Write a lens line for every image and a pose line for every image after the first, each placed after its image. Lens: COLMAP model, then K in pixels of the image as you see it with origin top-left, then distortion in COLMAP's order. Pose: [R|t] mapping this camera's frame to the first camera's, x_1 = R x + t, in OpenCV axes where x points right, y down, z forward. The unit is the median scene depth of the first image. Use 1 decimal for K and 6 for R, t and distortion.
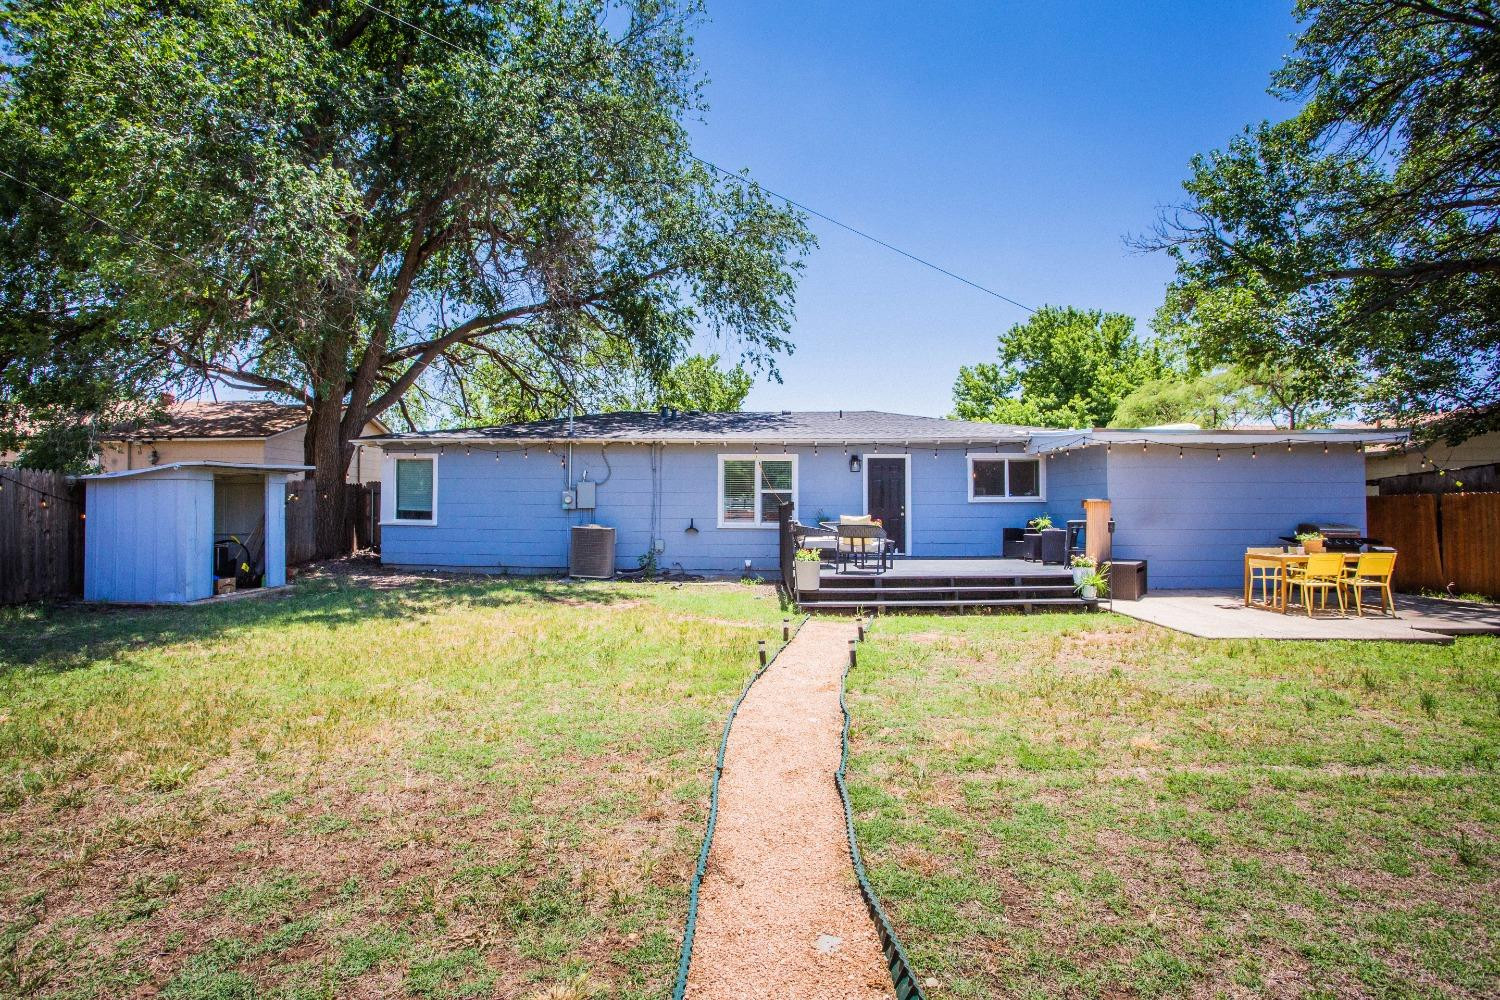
lens RADIAL K [[735.3, 0, 750.0], [0, 735.3, 500.0], [0, 0, 1]] dist [-0.079401, 0.038979]
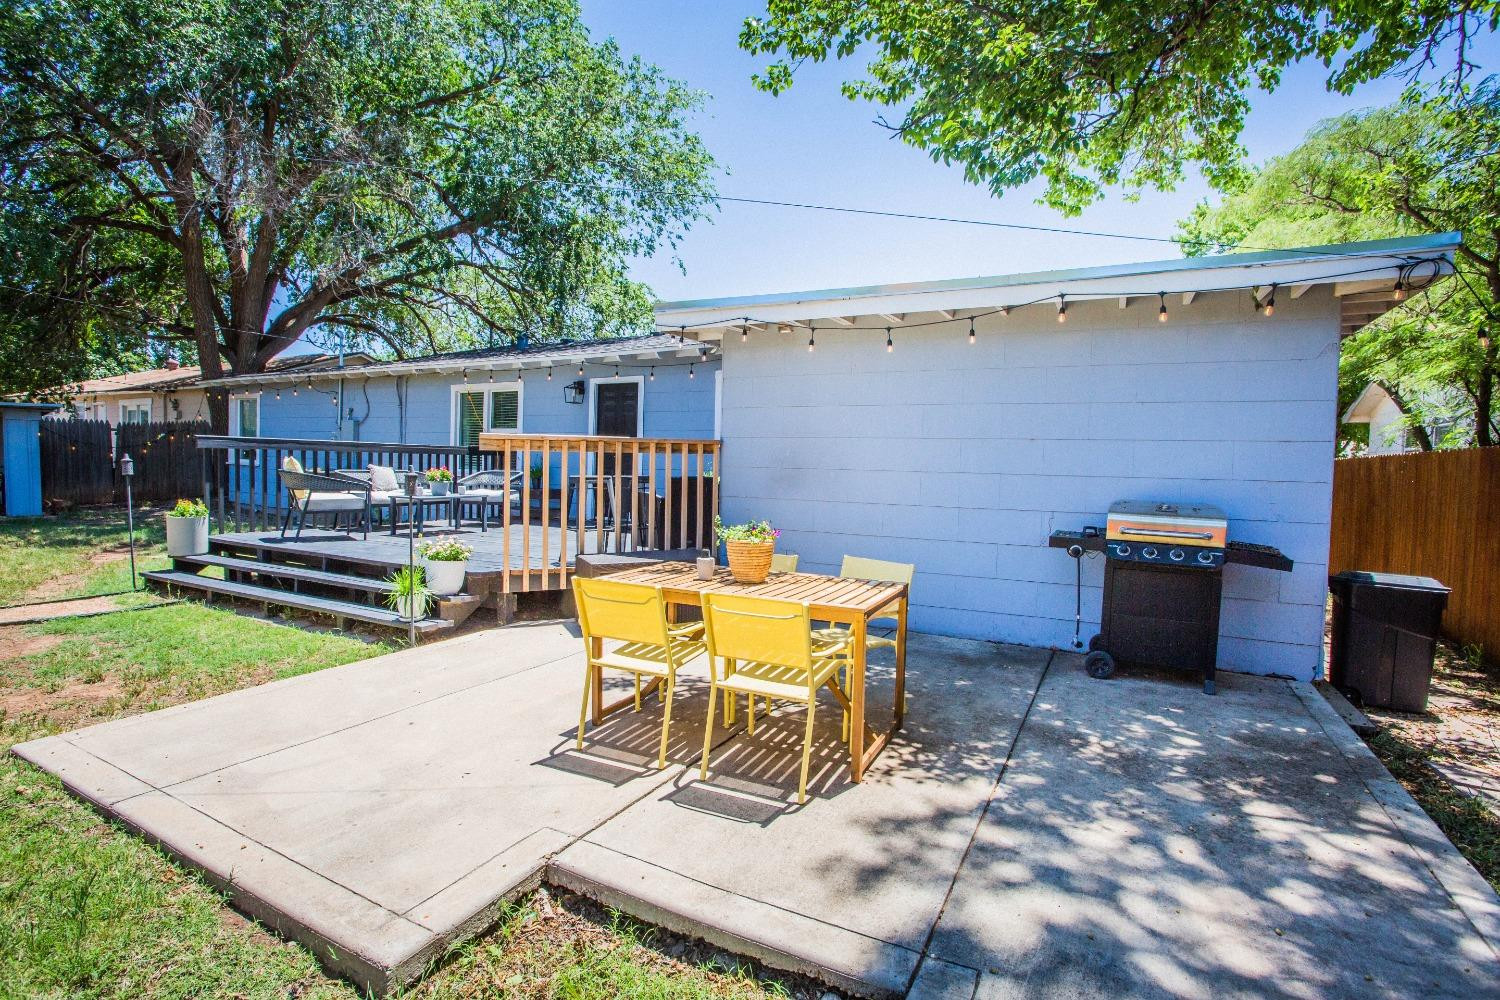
lens RADIAL K [[735.3, 0, 750.0], [0, 735.3, 500.0], [0, 0, 1]] dist [-0.079401, 0.038979]
pose [[0.890265, 0.045154, -0.453198, 0.703681], [-0.015276, 0.997474, 0.069374, 0.006006], [0.455186, -0.054838, 0.888706, 0.475348]]
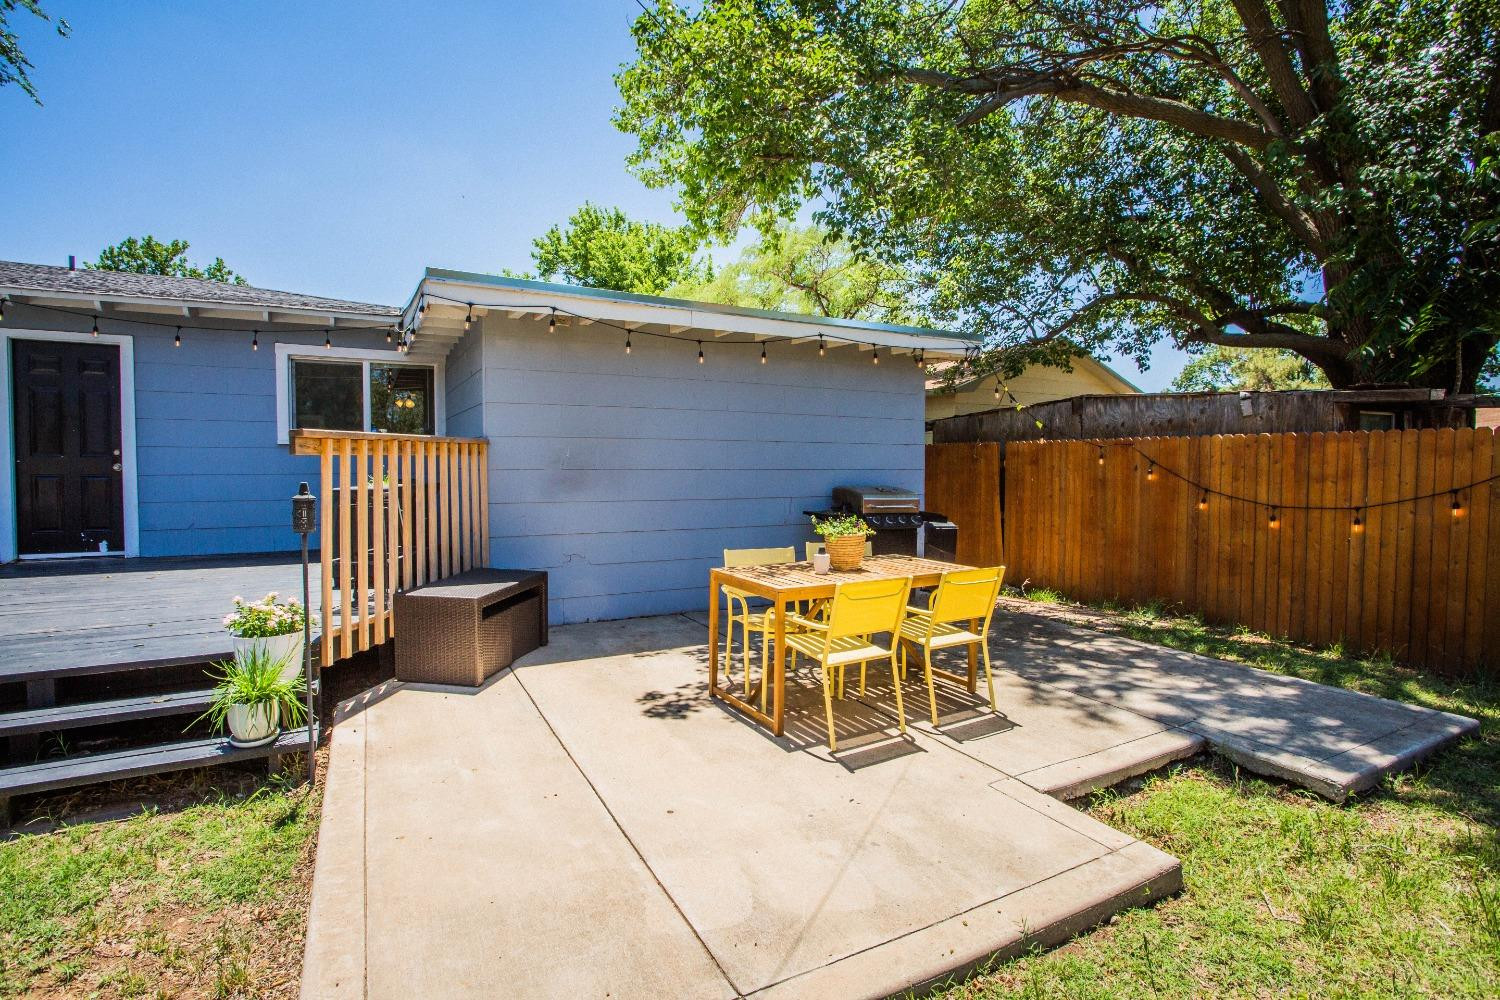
lens RADIAL K [[735.3, 0, 750.0], [0, 735.3, 500.0], [0, 0, 1]] dist [-0.079401, 0.038979]
pose [[0.869261, -0.017360, 0.494048, 0.375760], [-0.015532, 0.997931, 0.062393, 0.006664], [-0.494109, -0.061910, 0.867193, 0.463889]]
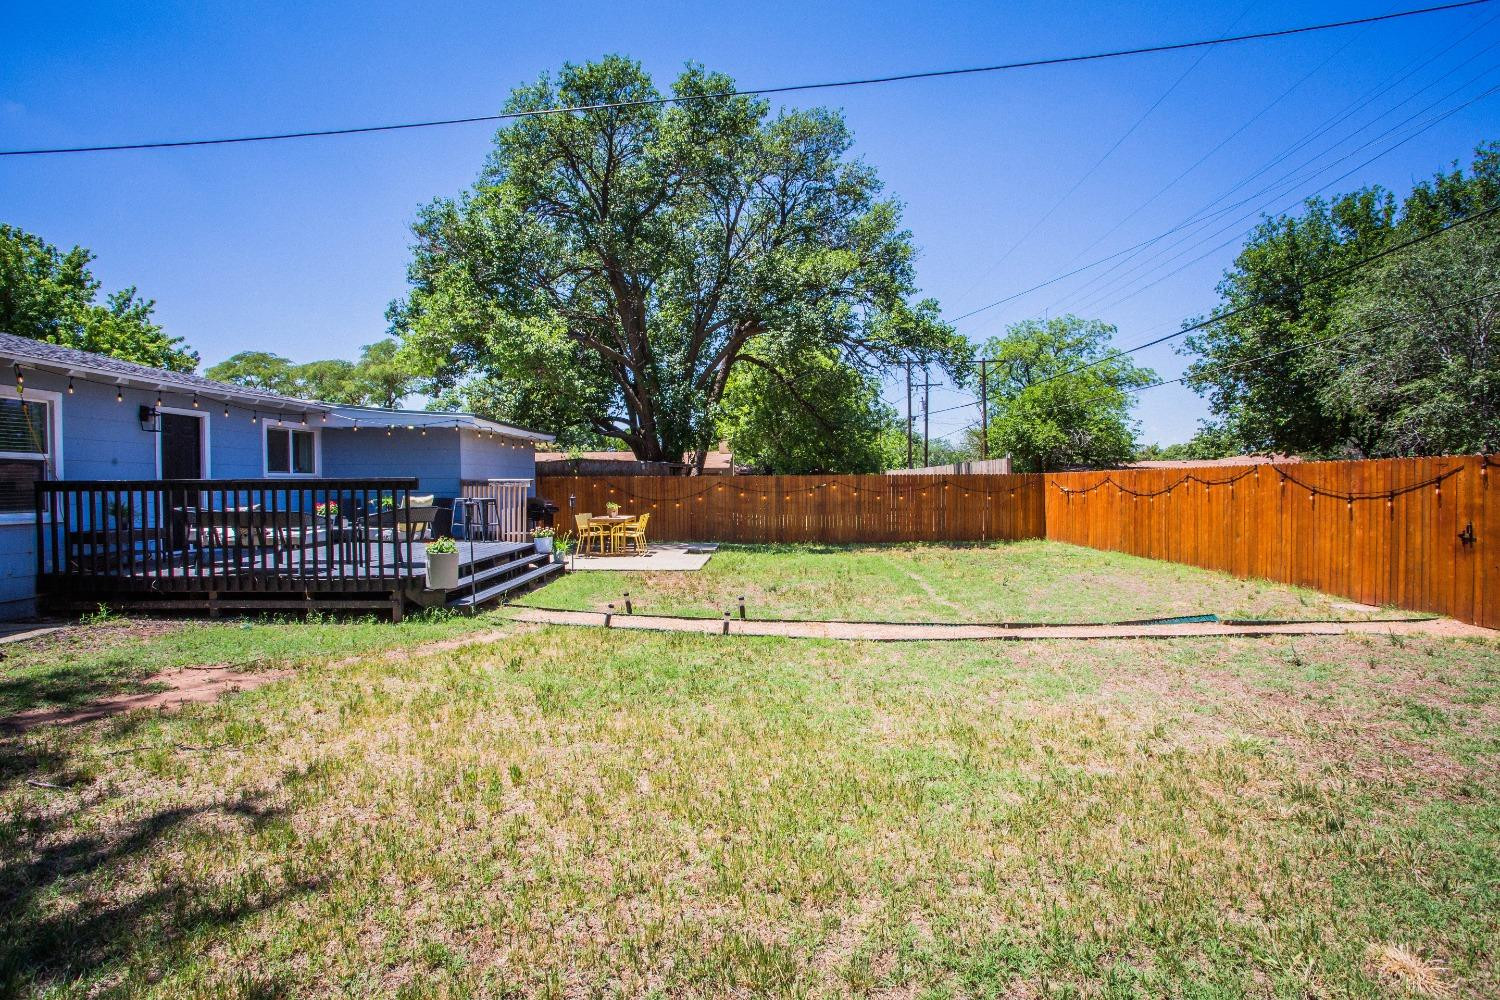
lens RADIAL K [[735.3, 0, 750.0], [0, 735.3, 500.0], [0, 0, 1]] dist [-0.079401, 0.038979]
pose [[0.006469, -0.020330, 0.999772, -0.561353], [-0.018525, 0.999619, 0.020447, 0.001215], [-0.999807, -0.018653, 0.006090, 0.495863]]
